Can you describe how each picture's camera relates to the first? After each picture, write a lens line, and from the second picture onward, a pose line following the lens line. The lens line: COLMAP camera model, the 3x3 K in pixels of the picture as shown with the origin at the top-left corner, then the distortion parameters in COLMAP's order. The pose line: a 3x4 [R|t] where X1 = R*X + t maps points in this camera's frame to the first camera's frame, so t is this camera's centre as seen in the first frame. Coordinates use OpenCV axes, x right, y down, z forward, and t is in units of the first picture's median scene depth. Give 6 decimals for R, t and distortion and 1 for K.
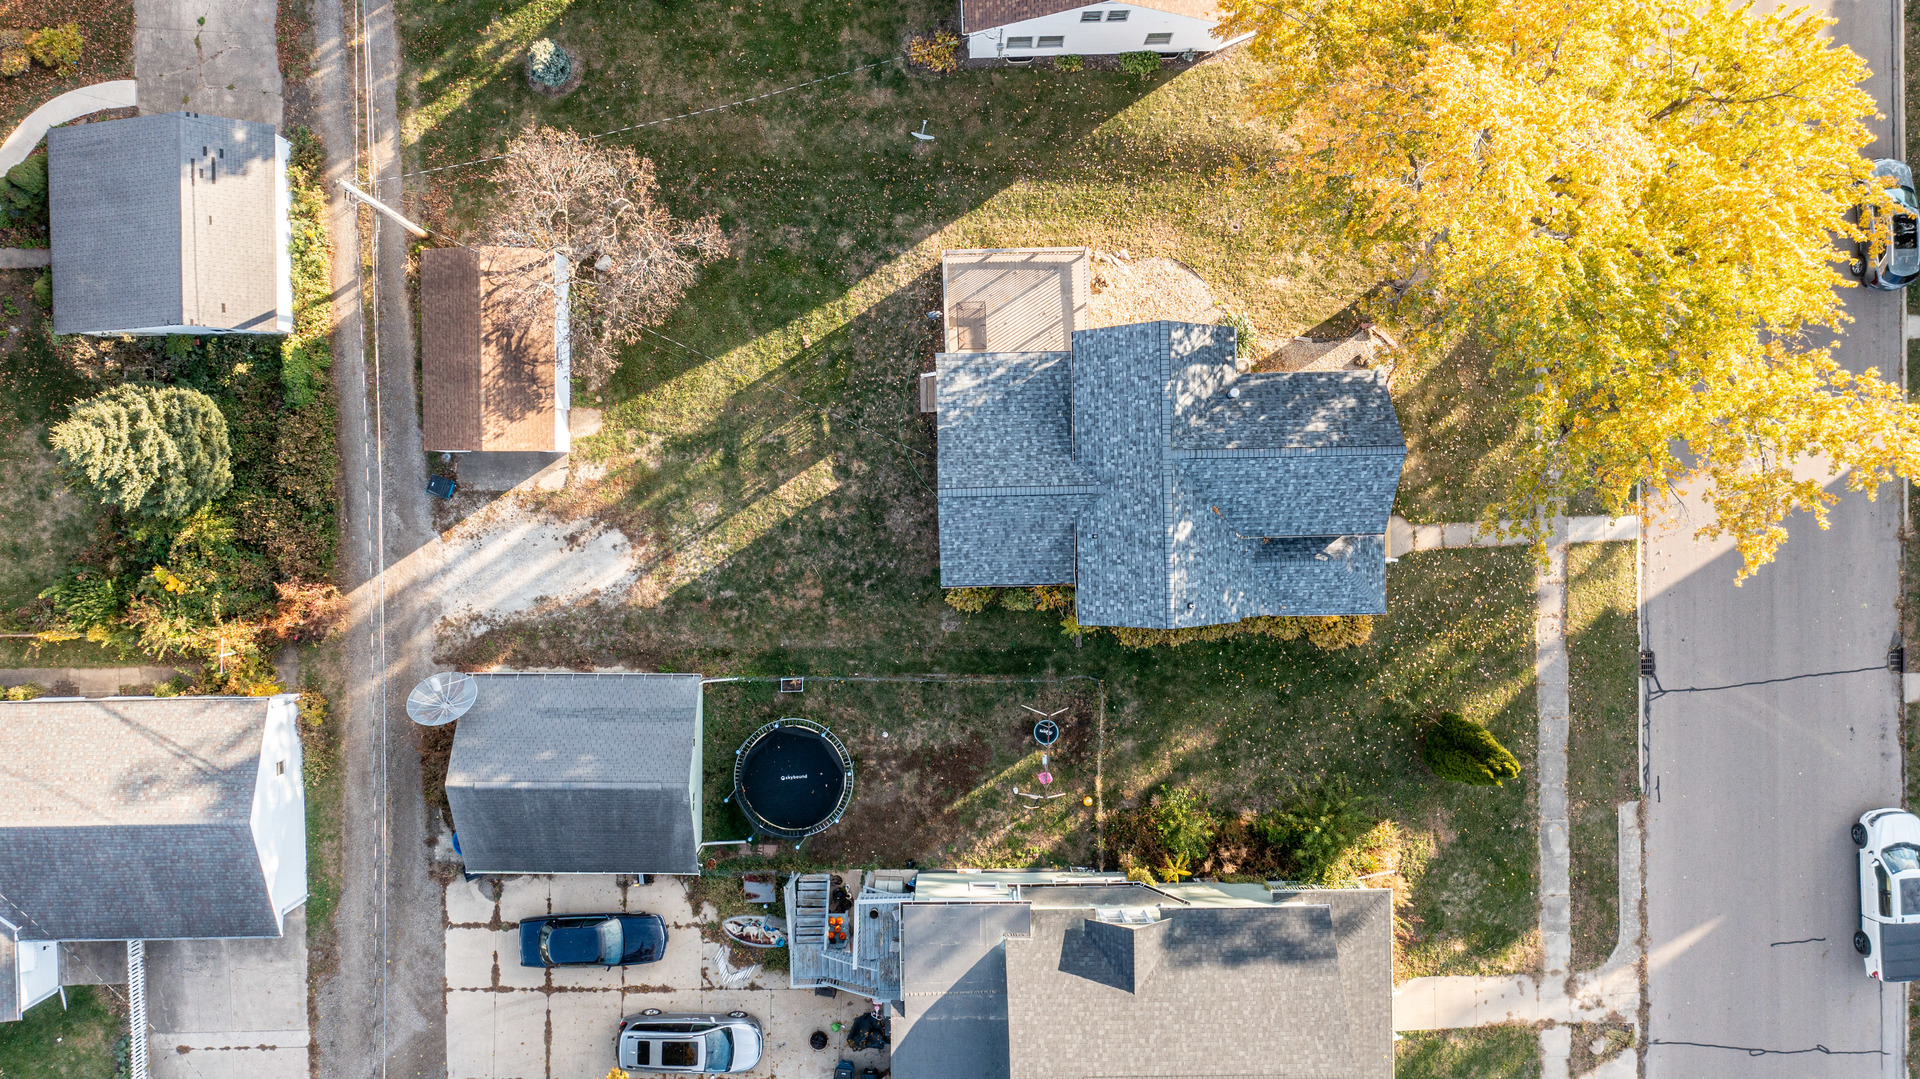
lens RADIAL K [[1503.1, 0, 946.3], [0, 1503.1, 526.0], [0, 0, 1]] dist [-0.002291, -0.001273]
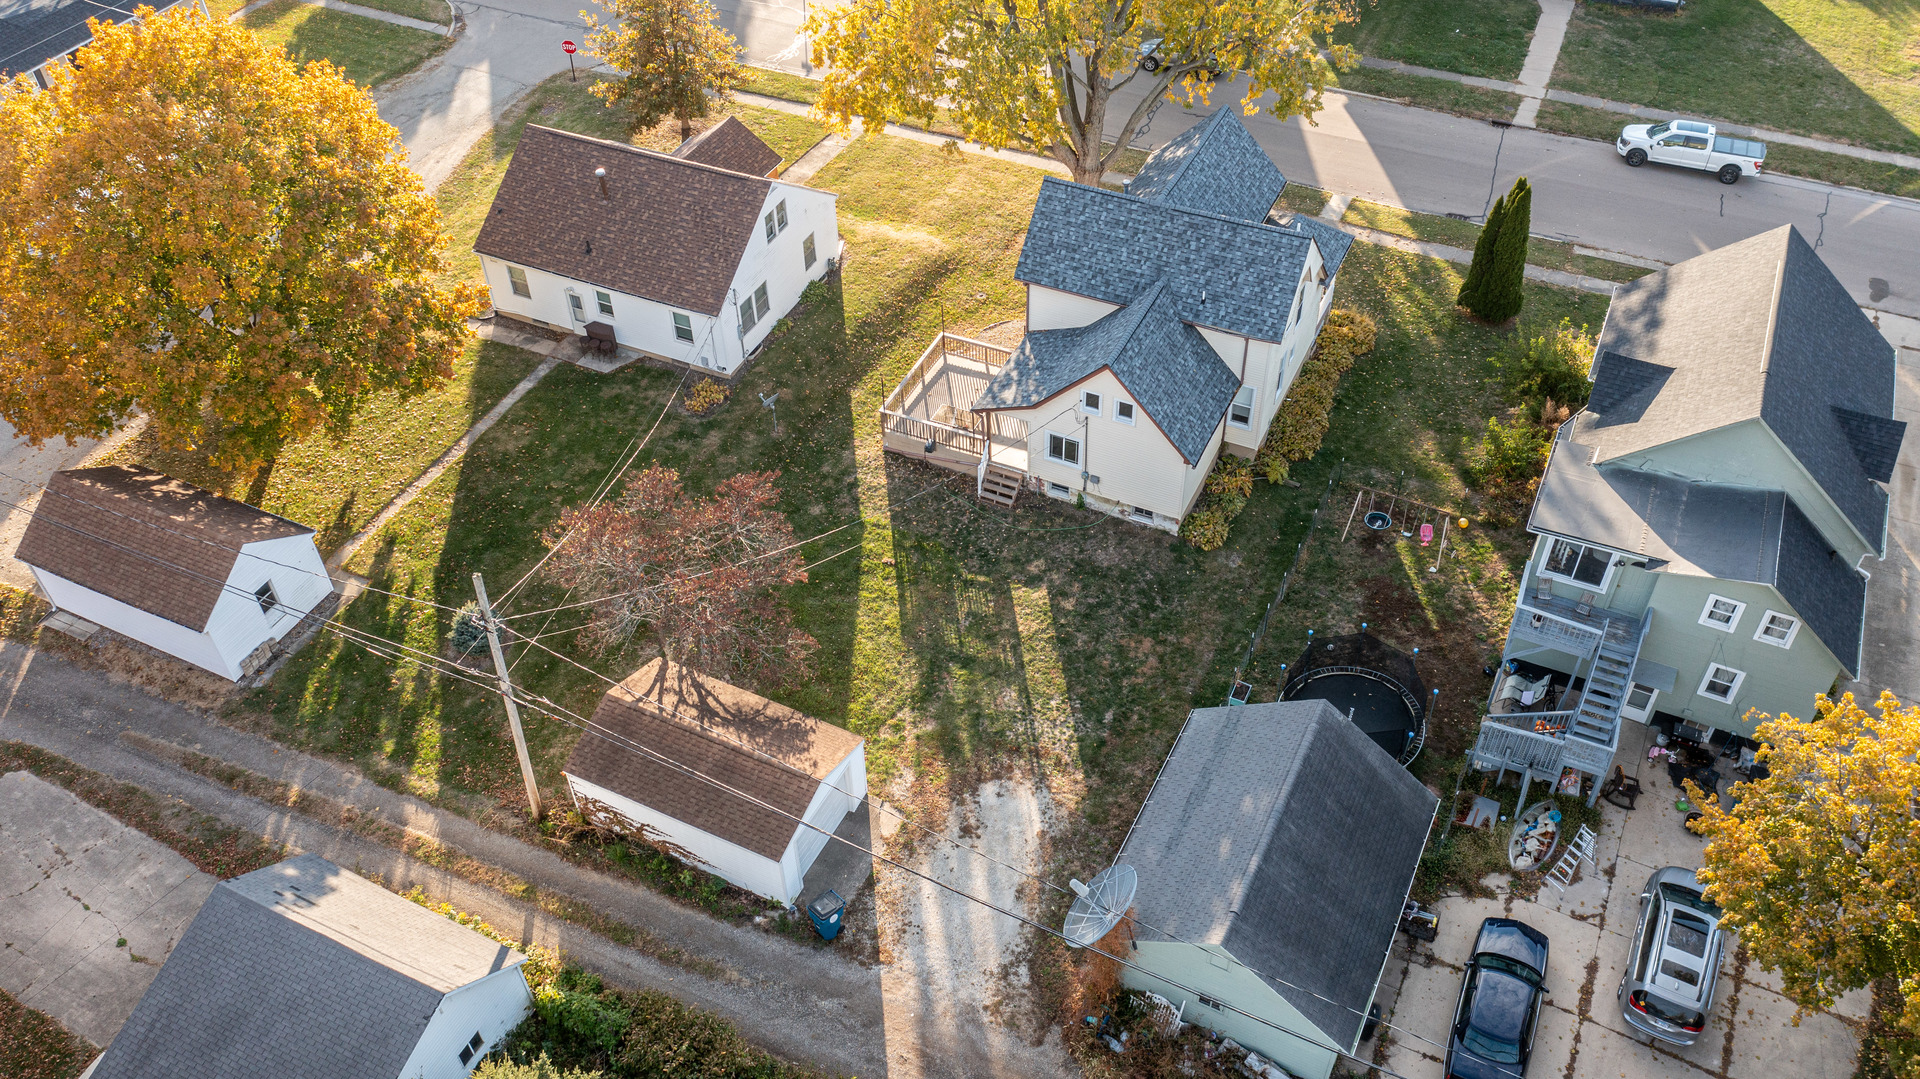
lens RADIAL K [[1503.1, 0, 958.3], [0, 1503.1, 539.9], [0, 0, 1]] dist [-0.002291, -0.001273]
pose [[0.449200, -0.624247, 0.639167, -0.653302], [0.892638, 0.283447, -0.350506, 0.234329], [0.037632, 0.727993, 0.684551, 0.359580]]
